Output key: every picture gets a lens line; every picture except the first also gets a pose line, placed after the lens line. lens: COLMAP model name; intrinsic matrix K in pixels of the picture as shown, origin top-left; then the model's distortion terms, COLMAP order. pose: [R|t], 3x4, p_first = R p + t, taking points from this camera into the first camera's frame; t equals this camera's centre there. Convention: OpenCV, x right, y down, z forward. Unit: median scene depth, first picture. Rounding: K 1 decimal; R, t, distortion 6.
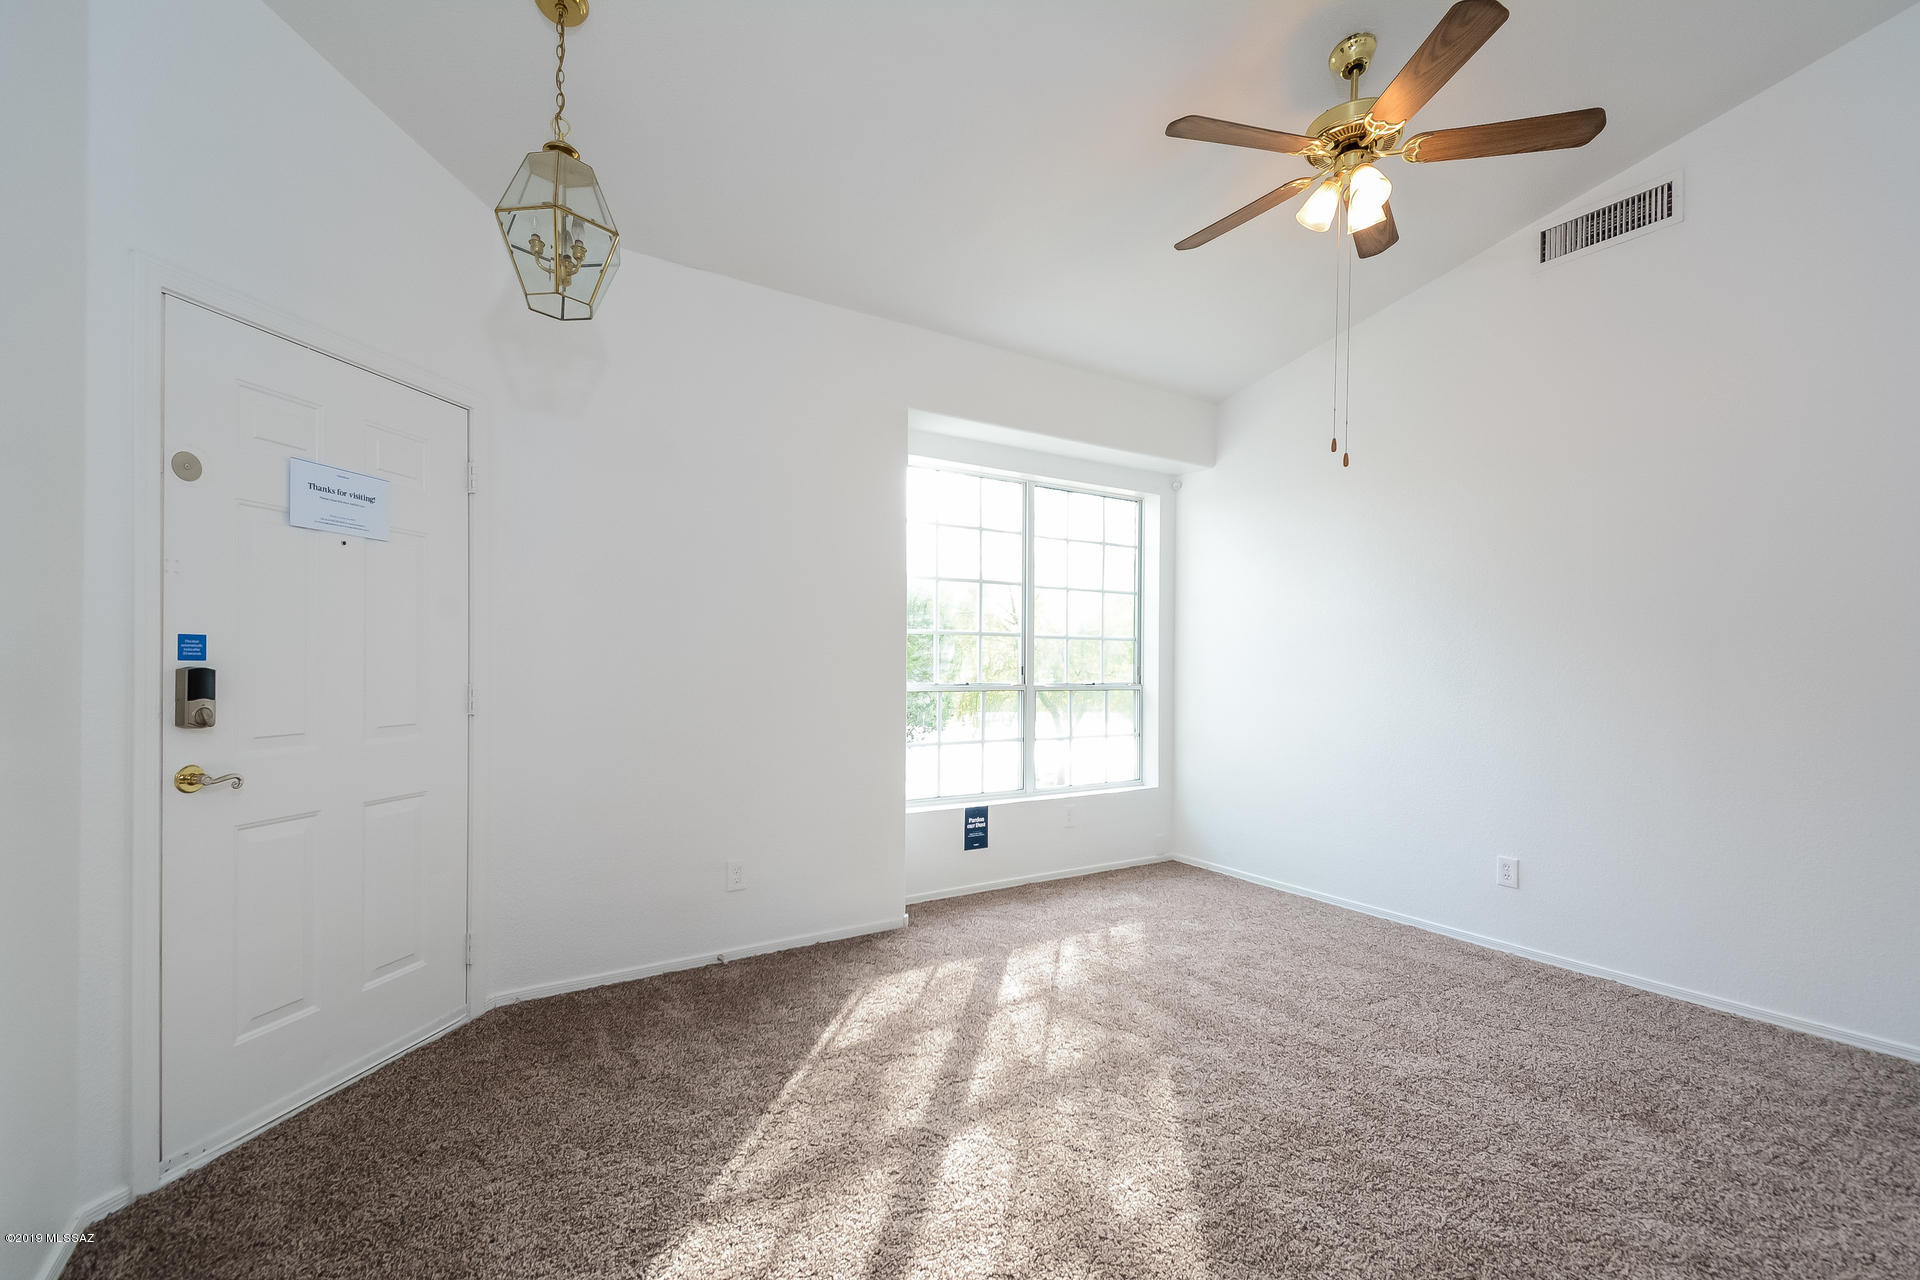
lens RADIAL K [[864.4, 0, 963.4], [0, 864.4, 659.6], [0, 0, 1]] dist [0.024985, 0.000127]
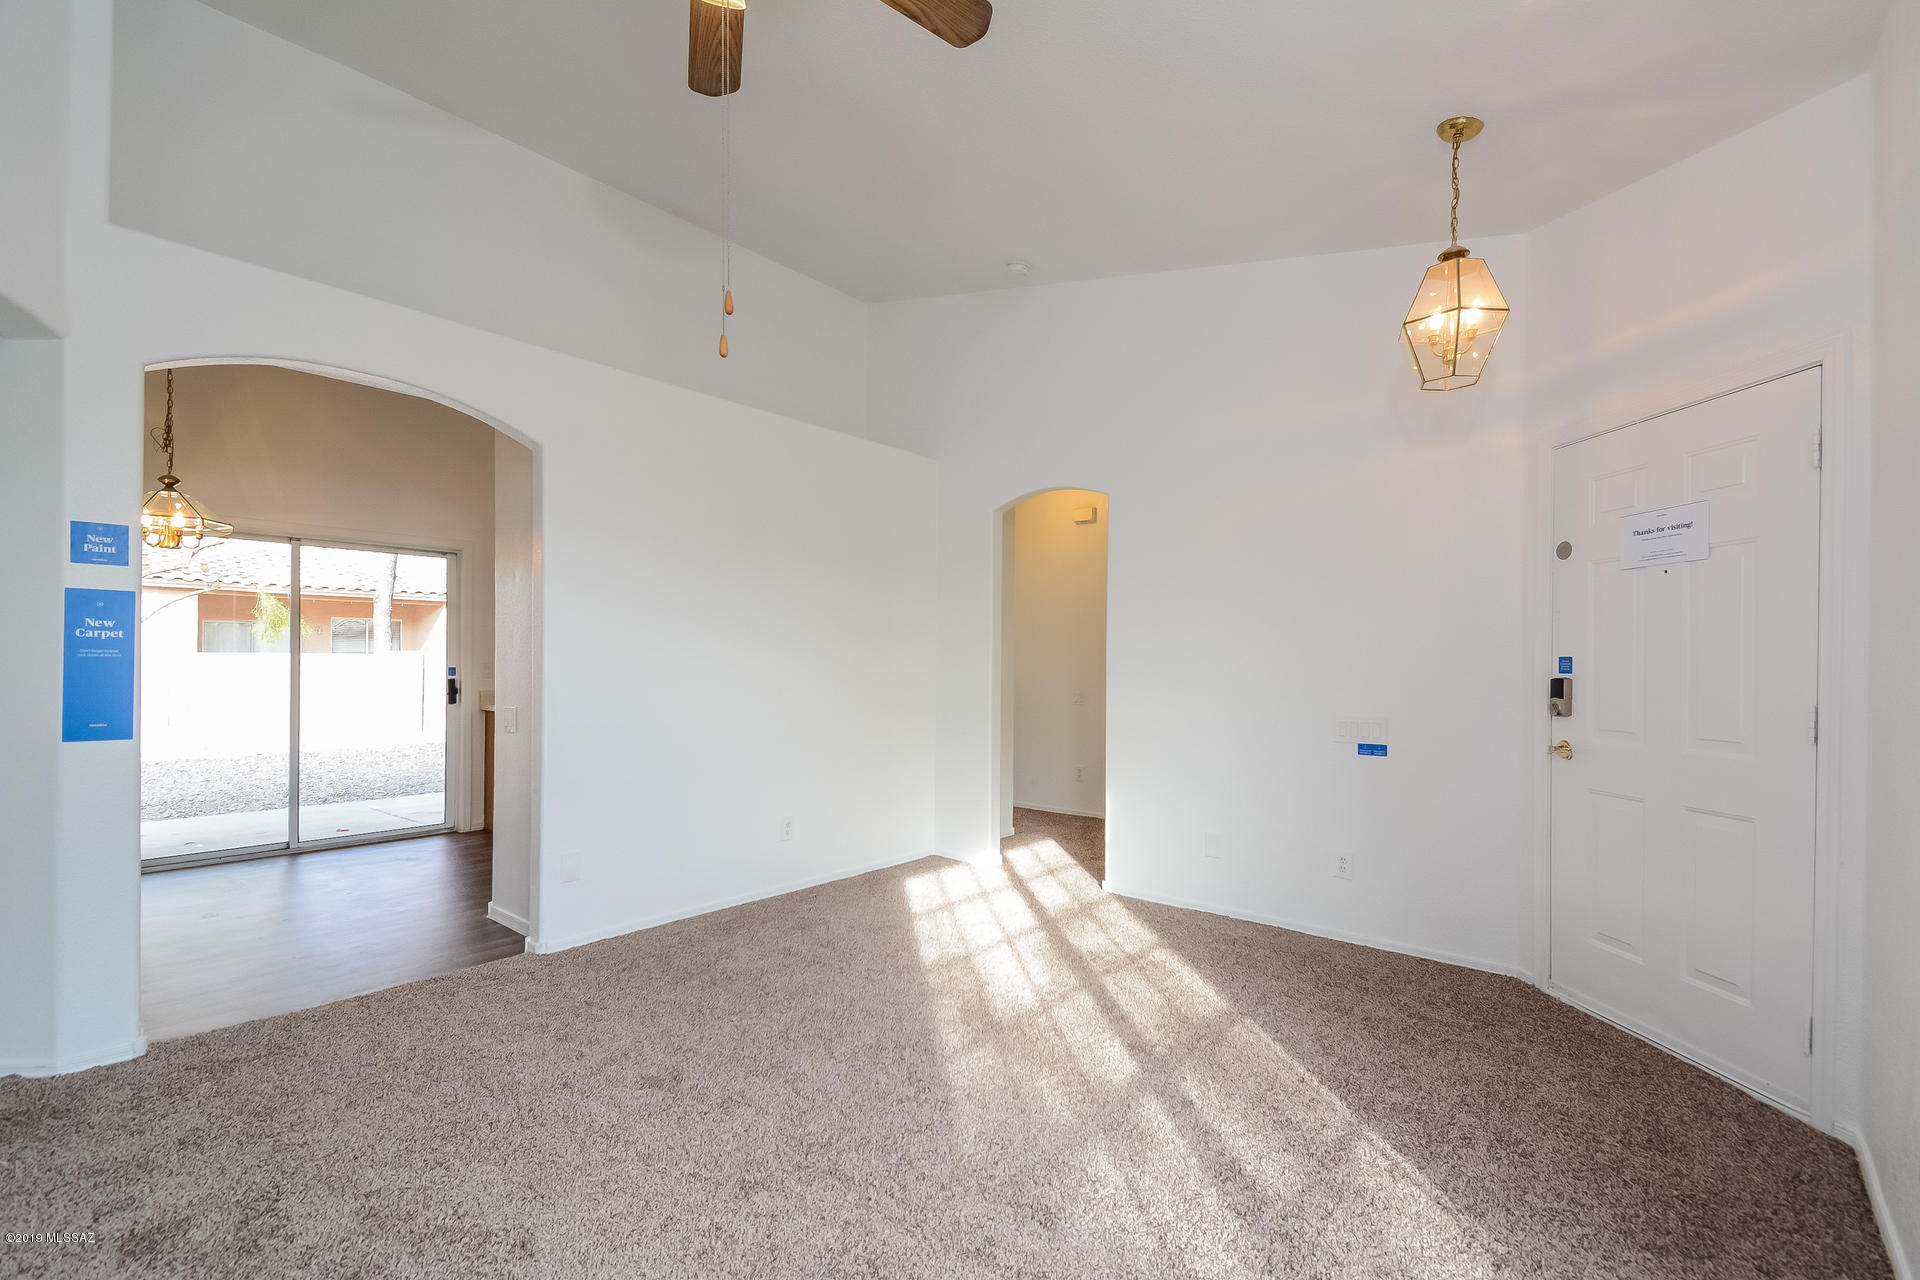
lens RADIAL K [[846.1, 0, 942.6], [0, 846.1, 671.0], [0, 0, 1]] dist [0.051593, -0.023920]
pose [[-0.967354, -0.018148, -0.252779, 0.396211], [-0.020301, 0.999776, 0.005914, 0.007278], [0.252616, 0.010853, -0.967506, 1.500683]]
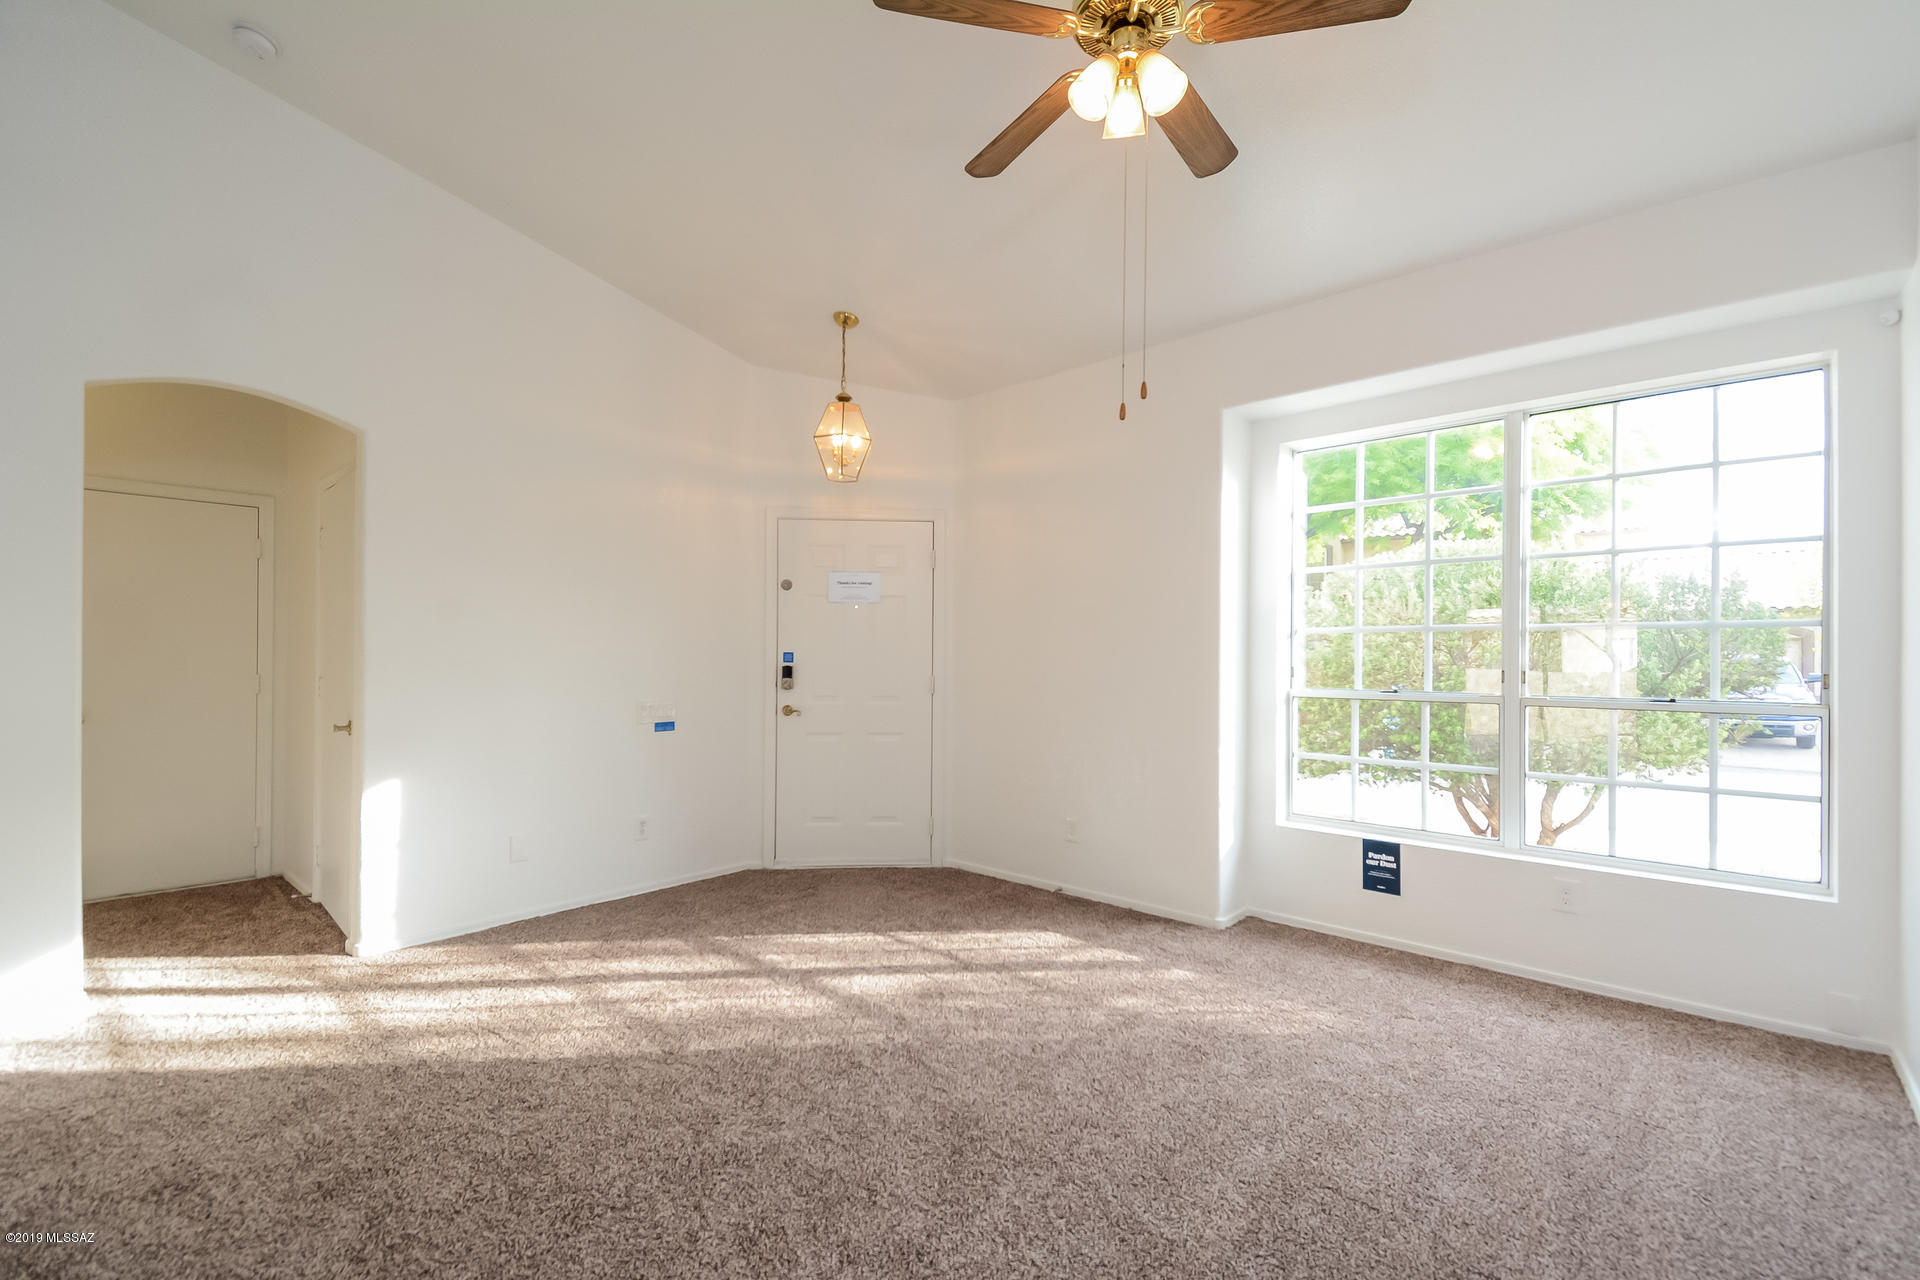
lens RADIAL K [[842.4, 0, 967.0], [0, 842.4, 656.1], [0, 0, 1]] dist [0.033516, -0.000256]
pose [[0.241139, -0.014681, -0.970380, 1.055254], [-0.004600, 0.999857, -0.016270, 0.013220], [0.970480, 0.008387, 0.241037, 0.623137]]
